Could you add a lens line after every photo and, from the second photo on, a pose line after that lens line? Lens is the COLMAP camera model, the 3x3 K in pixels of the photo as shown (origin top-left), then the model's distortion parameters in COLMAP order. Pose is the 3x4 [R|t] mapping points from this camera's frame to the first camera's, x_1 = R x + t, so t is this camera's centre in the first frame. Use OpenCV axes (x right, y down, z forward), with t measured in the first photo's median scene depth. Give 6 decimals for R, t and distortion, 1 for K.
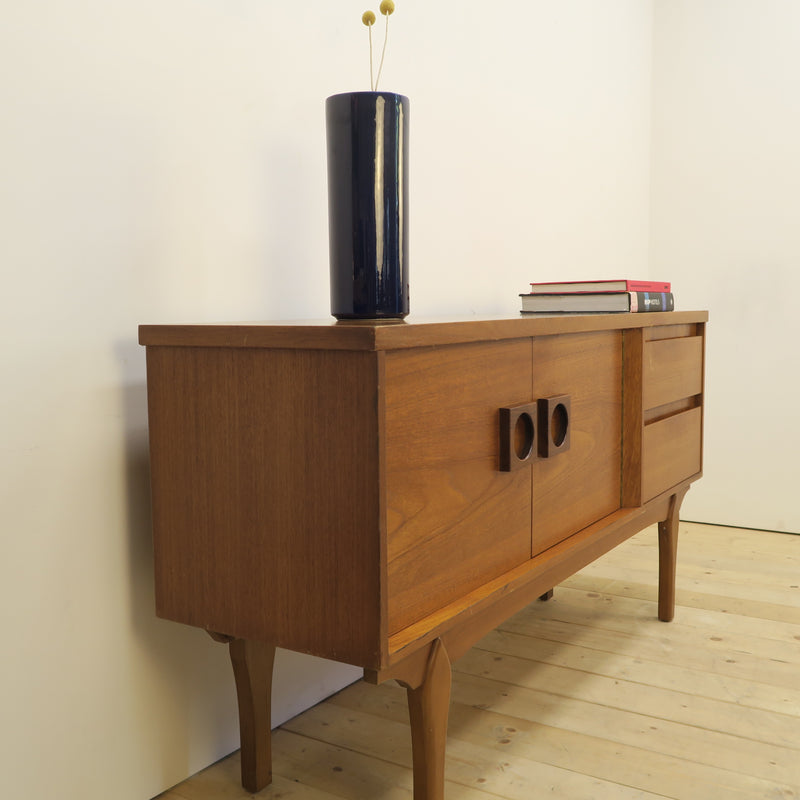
lens RADIAL K [[939.0, 0, 399.7], [0, 939.0, 395.5], [0, 0, 1]] dist [-0.017905, 0.000000]
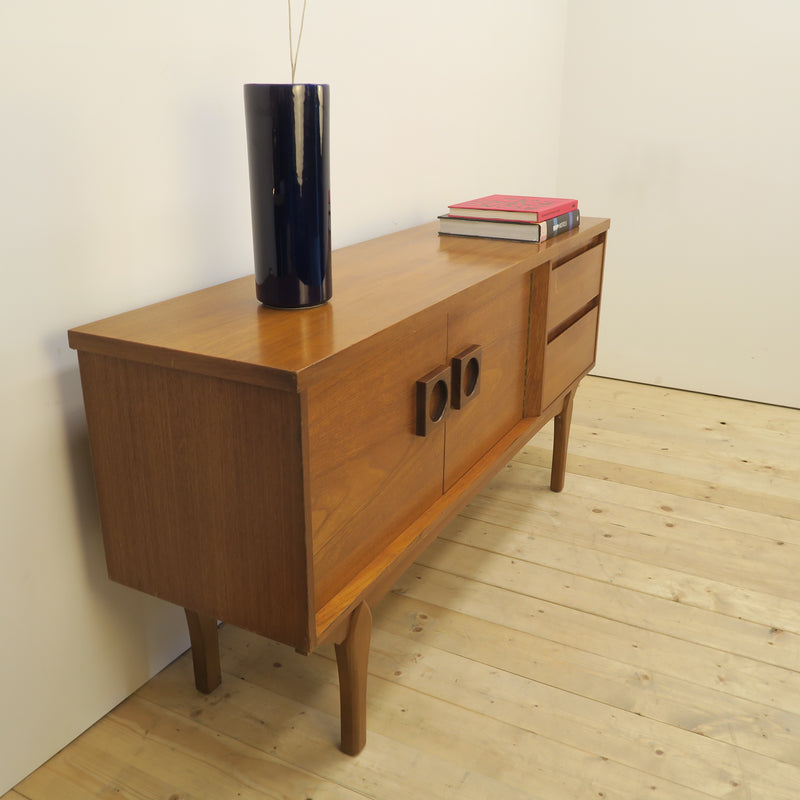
lens RADIAL K [[825.9, 0, 403.8], [0, 825.9, 398.8], [0, 0, 1]] dist [-0.026046, 0.000000]
pose [[0.996352, -0.013349, 0.084291, 0.009534], [-0.008607, 0.966935, 0.254878, -0.183318], [-0.084906, -0.254674, 0.963292, 0.064027]]
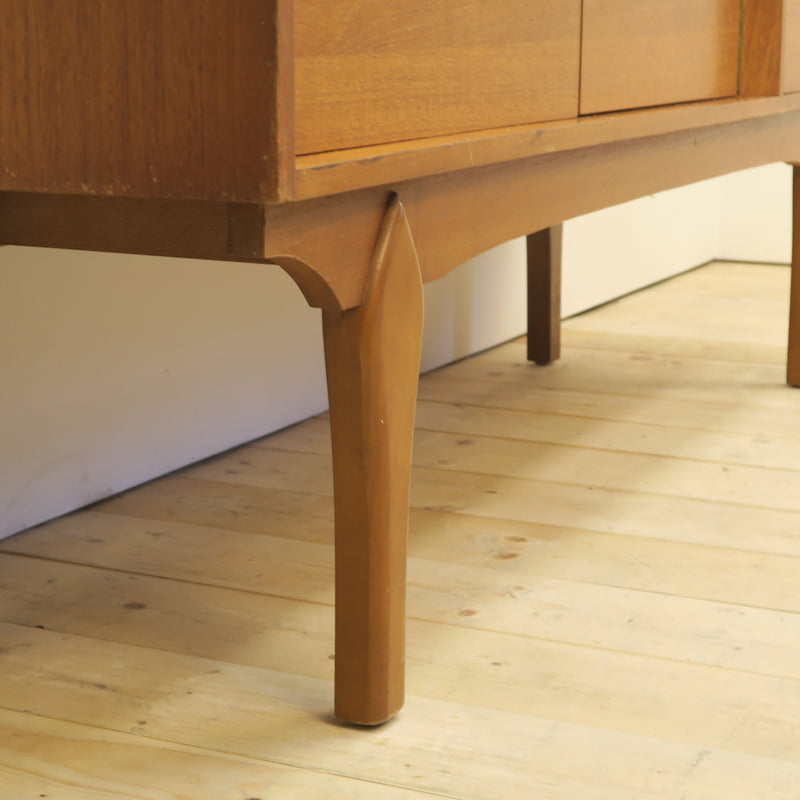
lens RADIAL K [[1797.8, 0, 398.1], [0, 1797.8, 398.7], [0, 0, 1]] dist [-0.021766, 0.000000]
pose [[0.992389, -0.012712, 0.122484, -0.043308], [-0.000571, 0.994172, 0.107804, 0.202338], [-0.123141, -0.107054, 0.986598, 0.167516]]
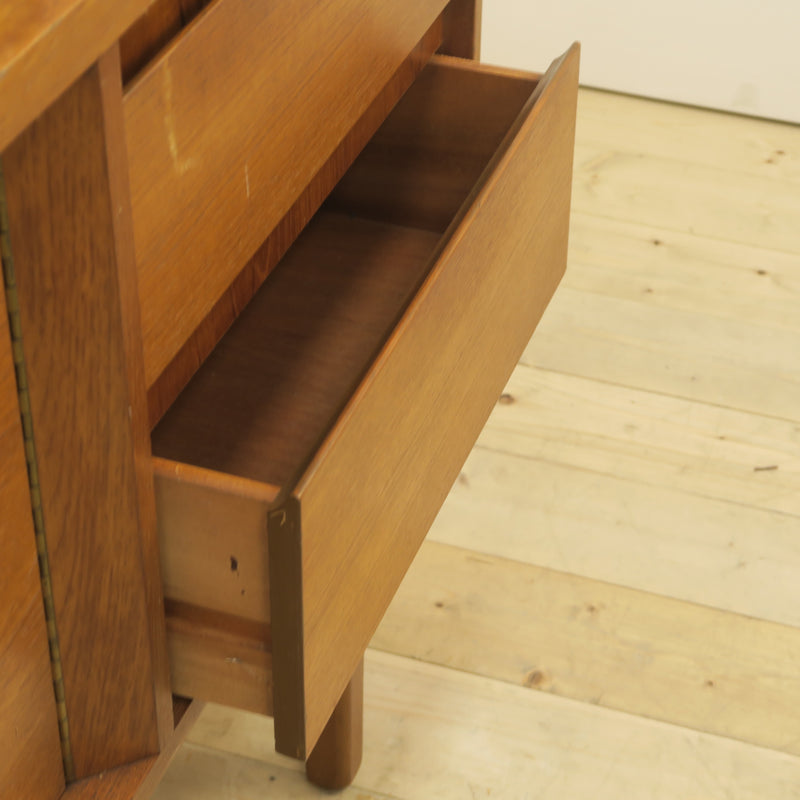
lens RADIAL K [[2128.7, 0, 400.3], [0, 2128.7, 400.2], [0, 0, 1]] dist [-0.062641, 0.000000]
pose [[0.974165, -0.121324, 0.190479, 0.266172], [0.006658, 0.858504, 0.512764, -0.267473], [-0.225737, -0.498249, 0.837133, 0.694248]]
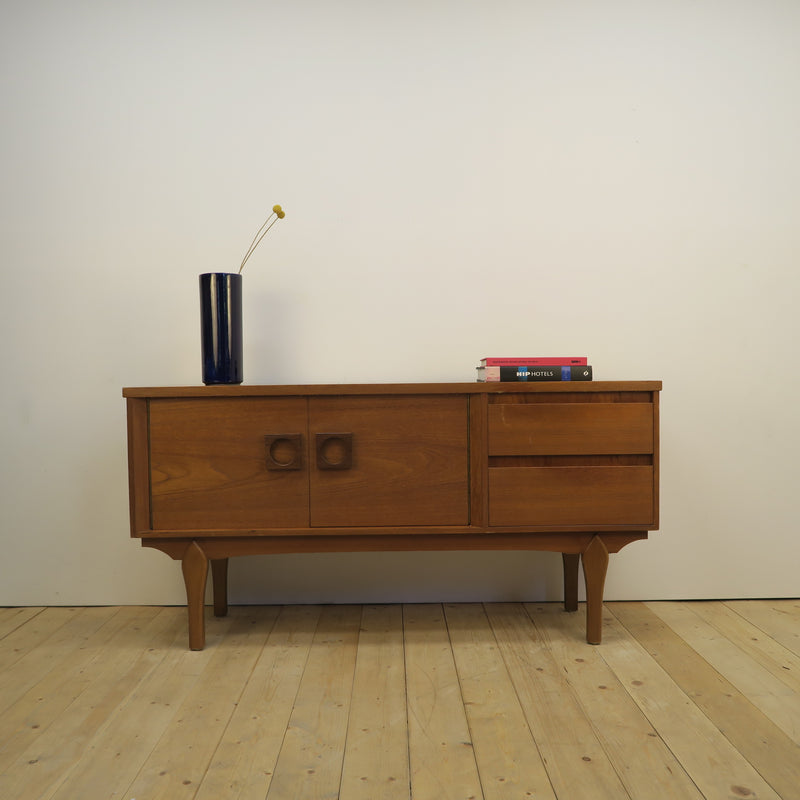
lens RADIAL K [[825.9, 0, 396.8], [0, 825.9, 398.2], [0, 0, 1]] dist [-0.026046, 0.000000]
pose [[0.546675, 0.032914, -0.836698, 1.376163], [-0.075351, 0.997107, -0.010008, -0.051115], [0.833947, 0.068517, 0.547574, 0.287307]]
